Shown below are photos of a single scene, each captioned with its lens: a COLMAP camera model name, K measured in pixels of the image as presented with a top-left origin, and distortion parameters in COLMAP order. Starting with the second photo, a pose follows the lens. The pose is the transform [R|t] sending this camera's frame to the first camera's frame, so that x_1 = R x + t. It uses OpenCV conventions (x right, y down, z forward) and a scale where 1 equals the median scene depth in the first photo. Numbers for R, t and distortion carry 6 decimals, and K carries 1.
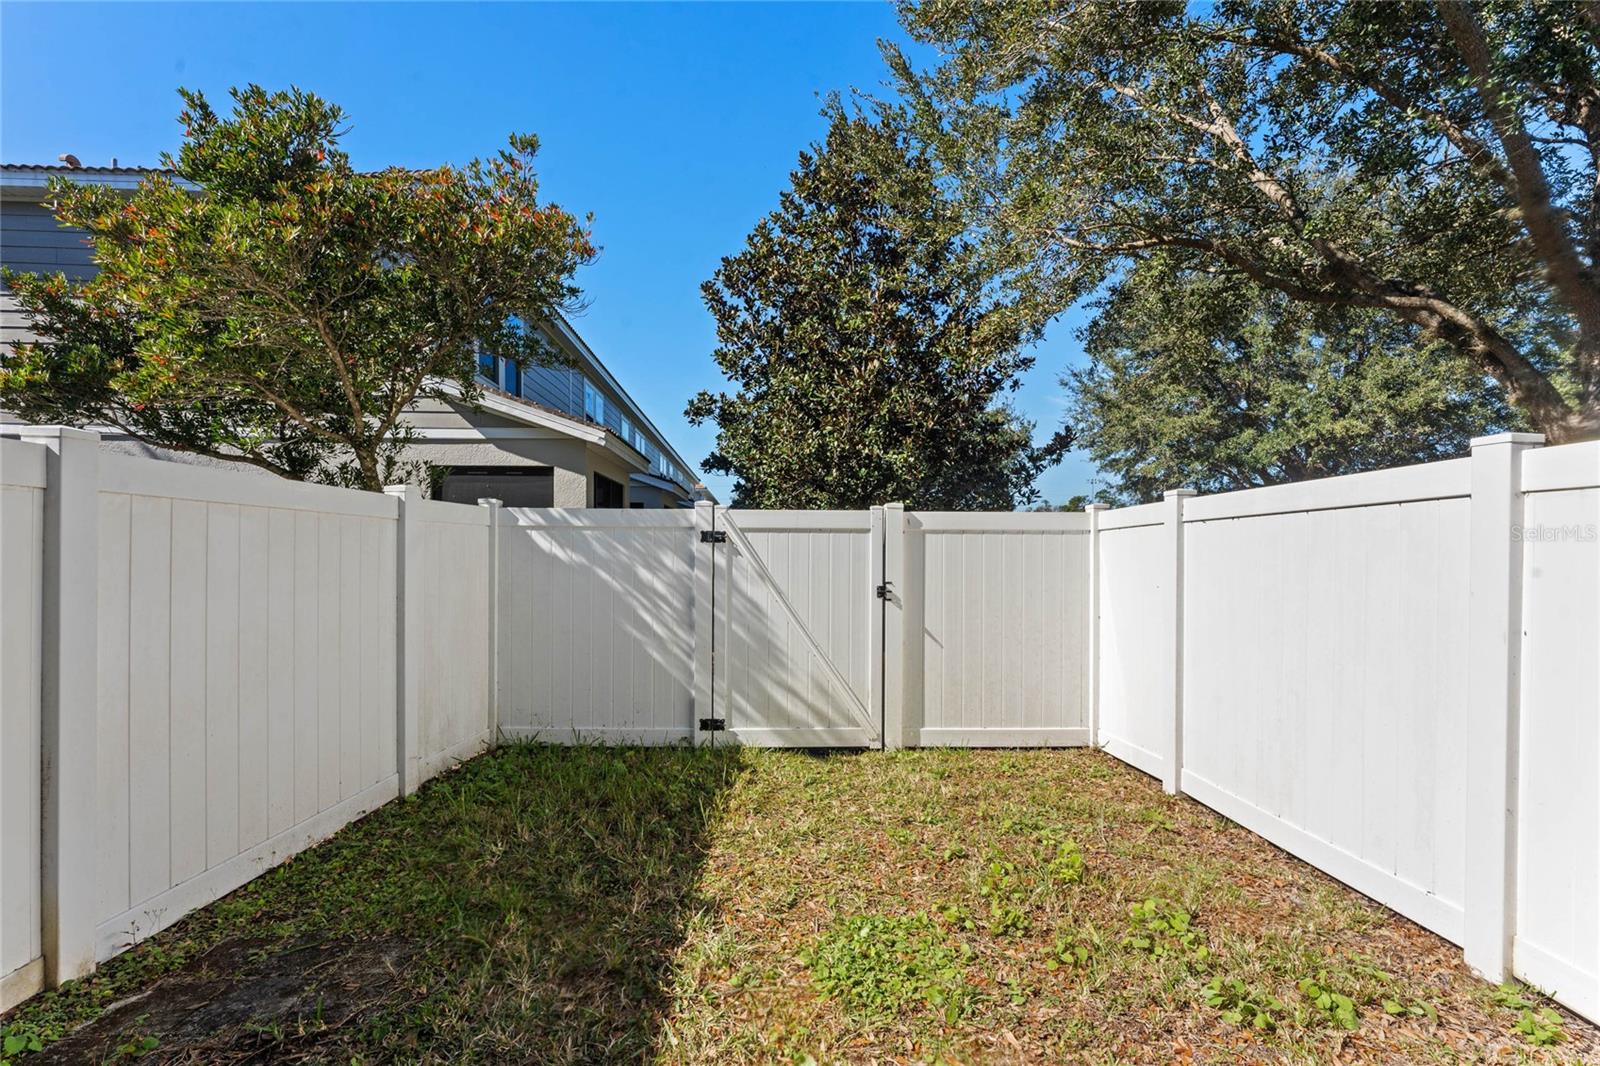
lens RADIAL K [[680.6, 0, 804.3], [0, 680.6, 553.9], [0, 0, 1]] dist [-0.002872, -0.000047]
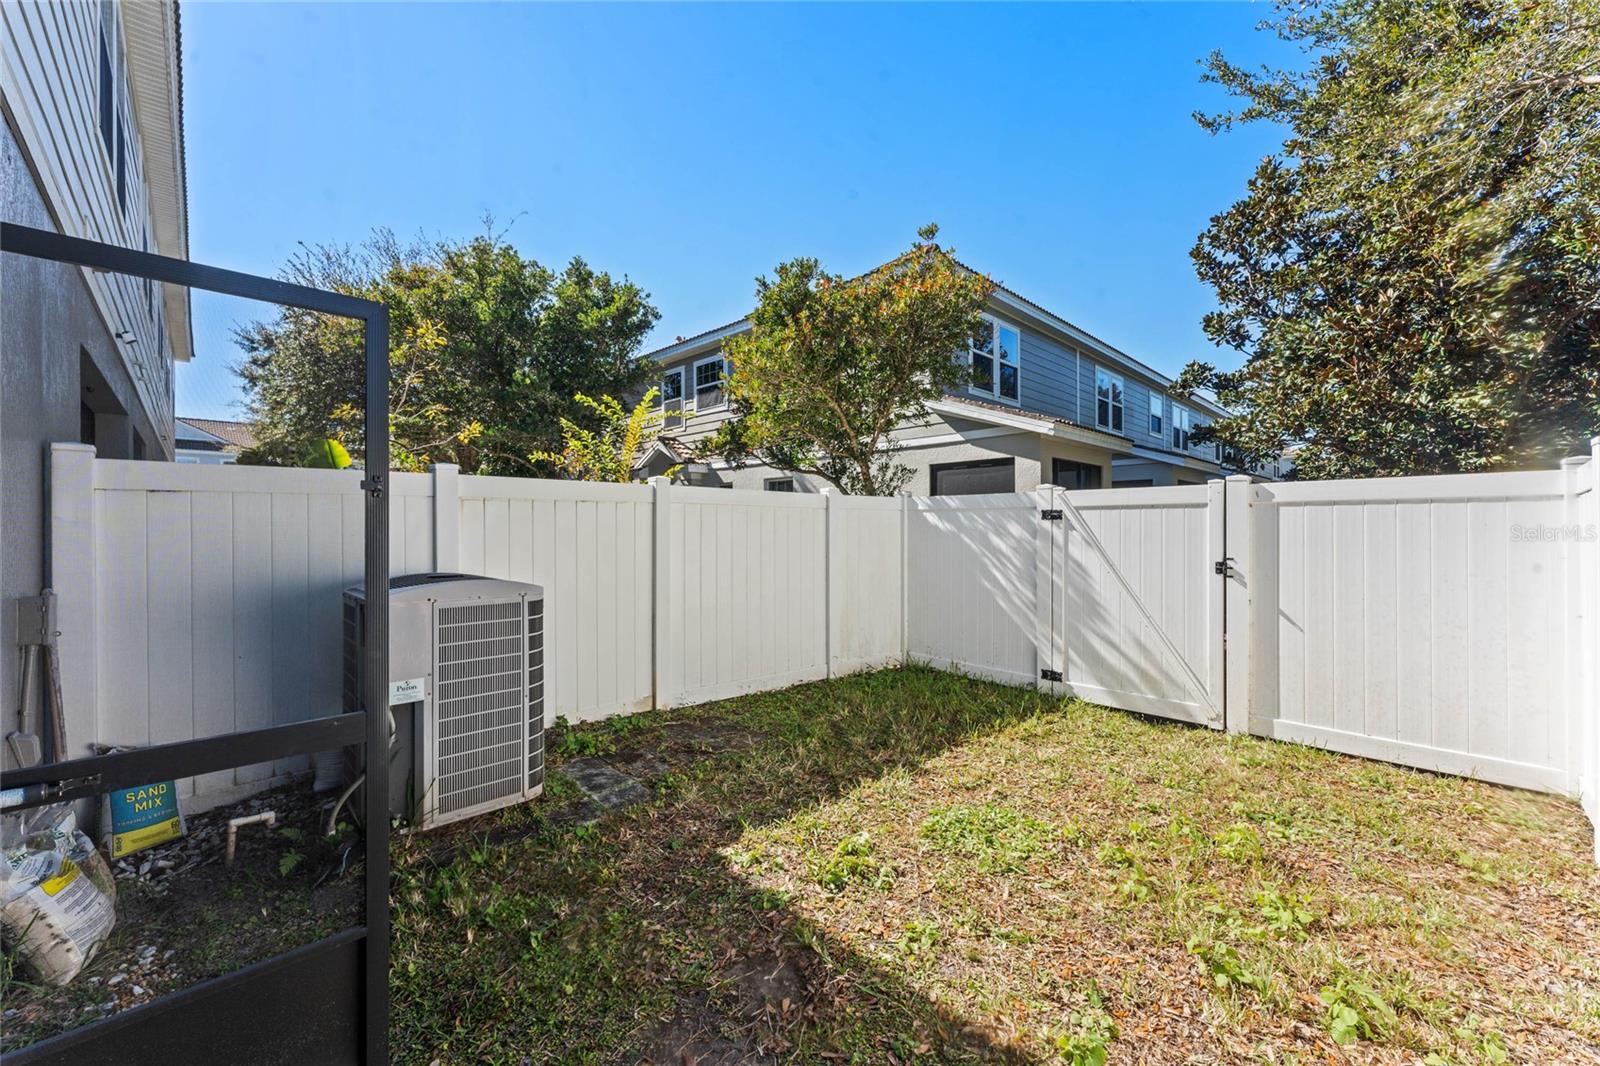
lens RADIAL K [[638.1, 0, 800.0], [0, 638.1, 533.0], [0, 0, 1]] dist [0.001873, 0.000101]
pose [[0.666048, 0.001750, -0.745907, 0.255321], [0.000135, 0.999997, 0.002468, 0.002330], [0.745909, -0.001745, 0.666046, -0.033304]]
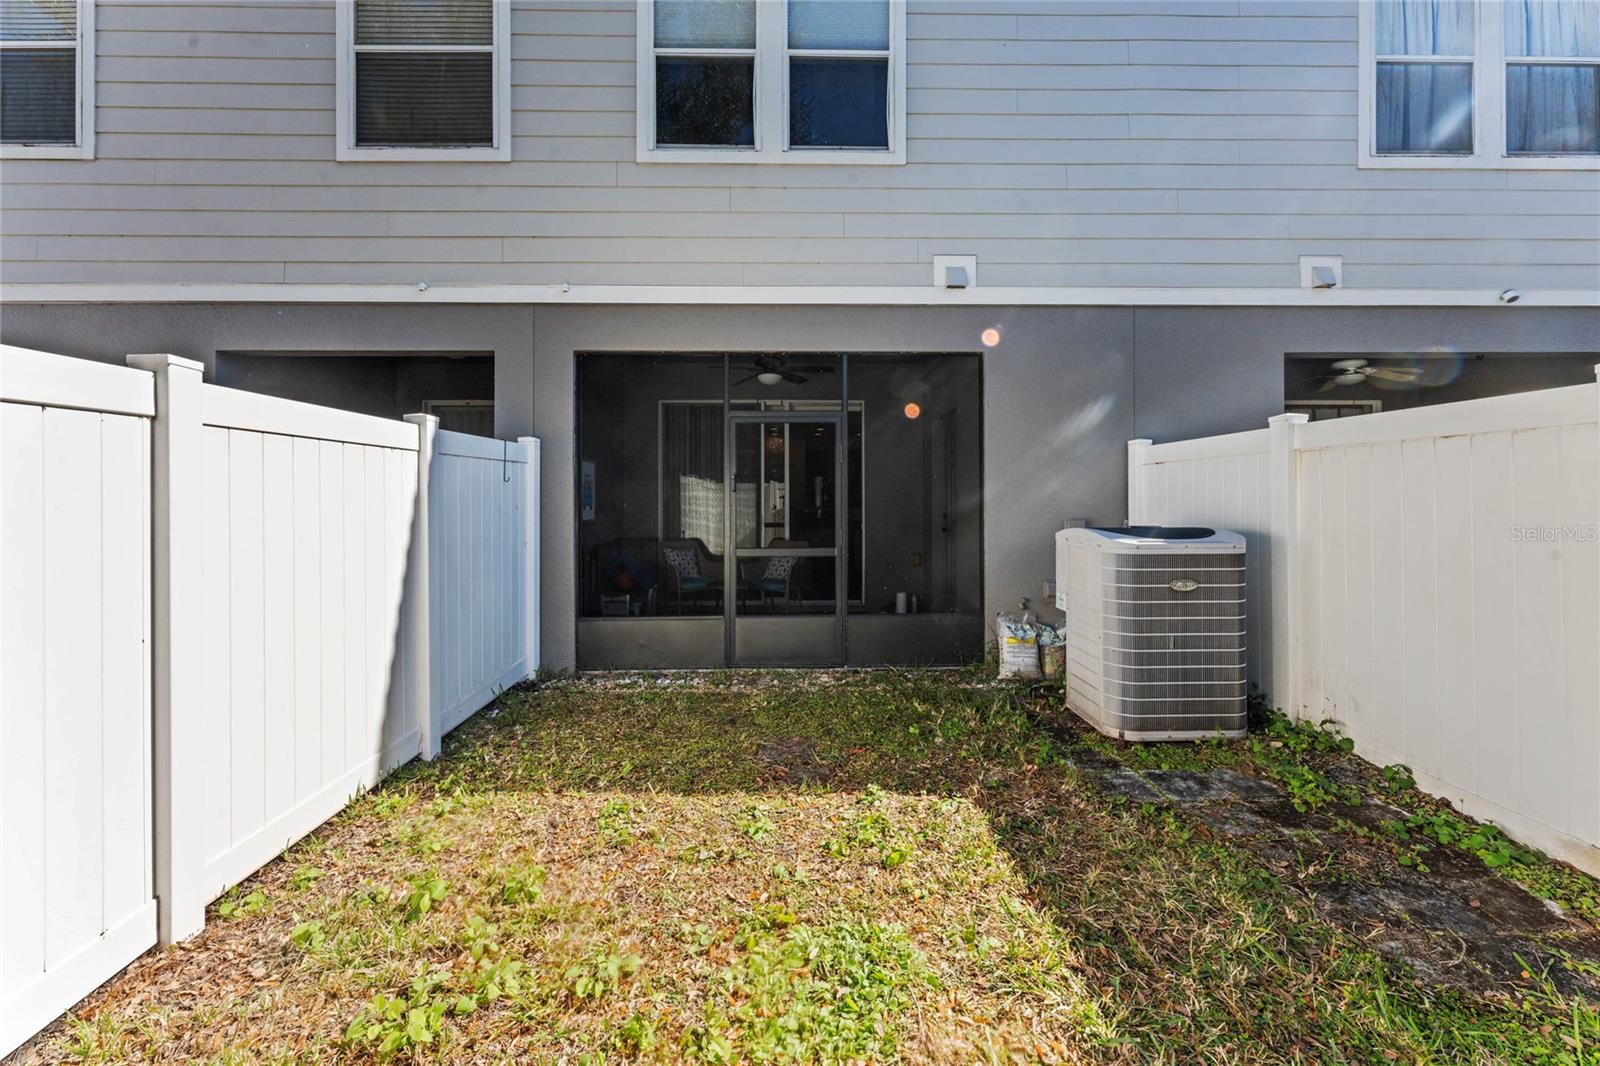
lens RADIAL K [[658.2, 0, 806.0], [0, 658.2, 492.6], [0, 0, 1]] dist [0.001988, 0.000242]
pose [[-0.999994, 0.002480, 0.002592, 0.045418], [0.002482, 0.999997, 0.000522, 0.002964], [-0.002591, 0.000529, -0.999997, 0.570149]]
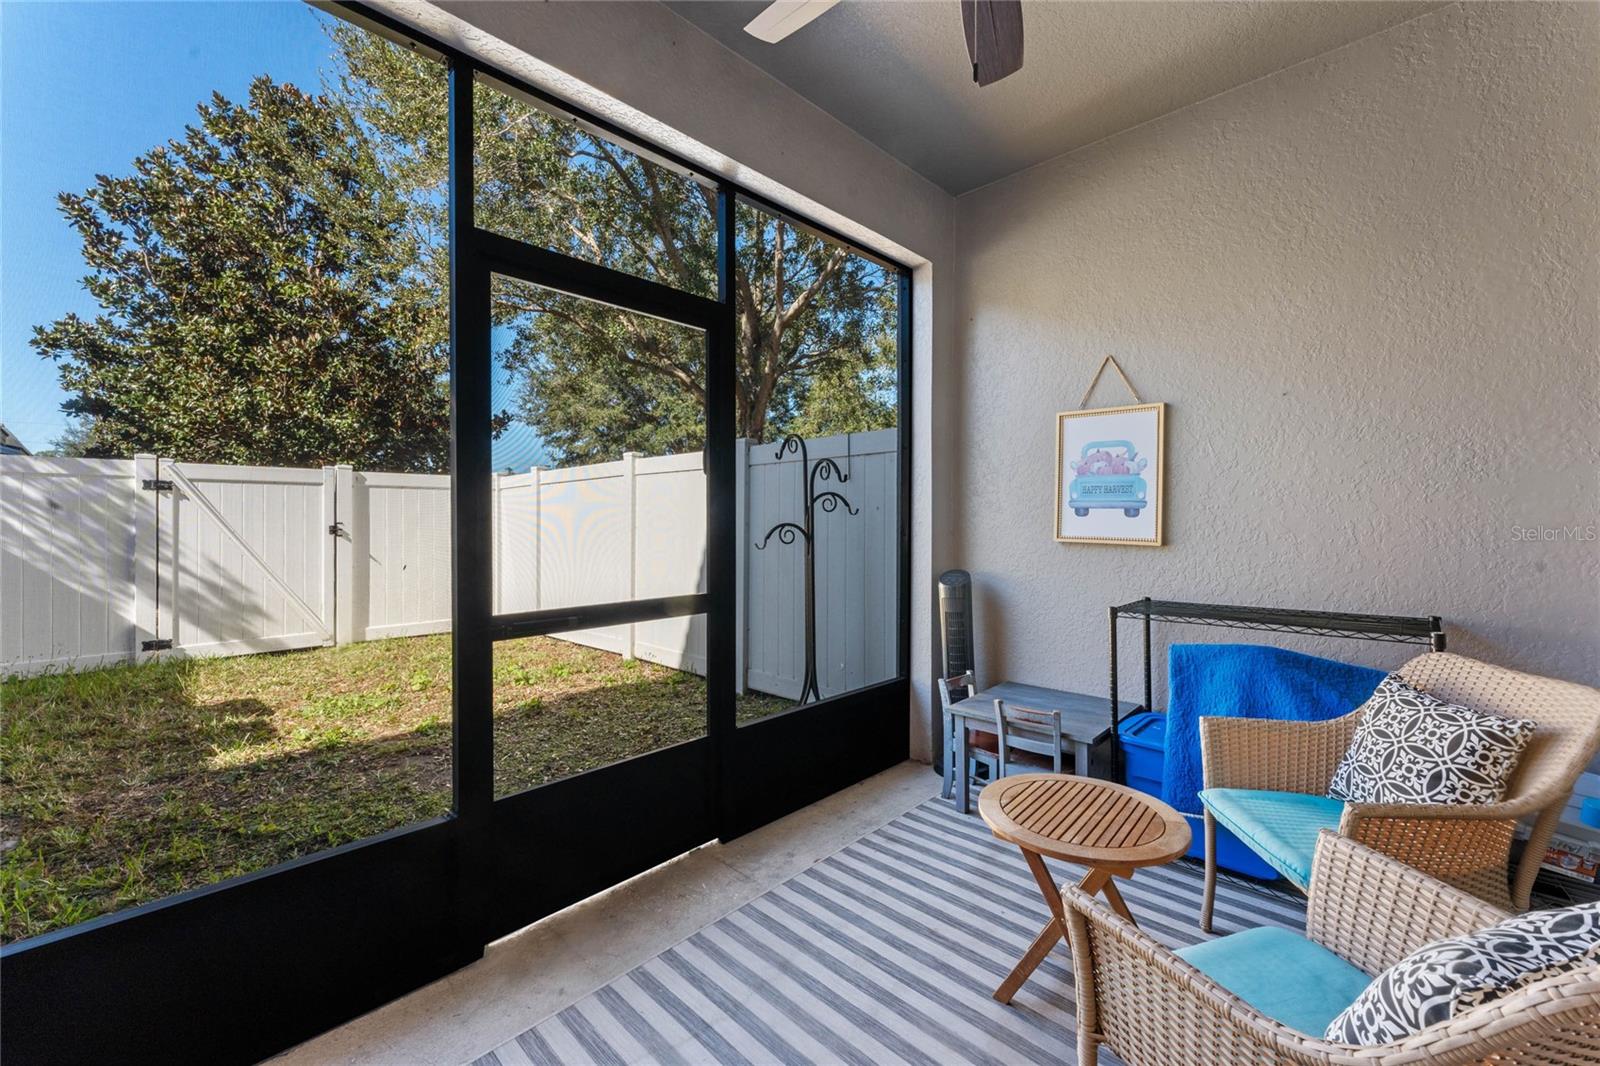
lens RADIAL K [[638.3, 0, 799.9], [0, 638.3, 523.0], [0, 0, 1]] dist [-0.001065, 0.000004]
pose [[0.720719, -0.007661, 0.693185, -0.063074], [0.003980, 0.999968, 0.006913, 0.024120], [-0.693216, -0.002223, 0.720726, -0.363852]]
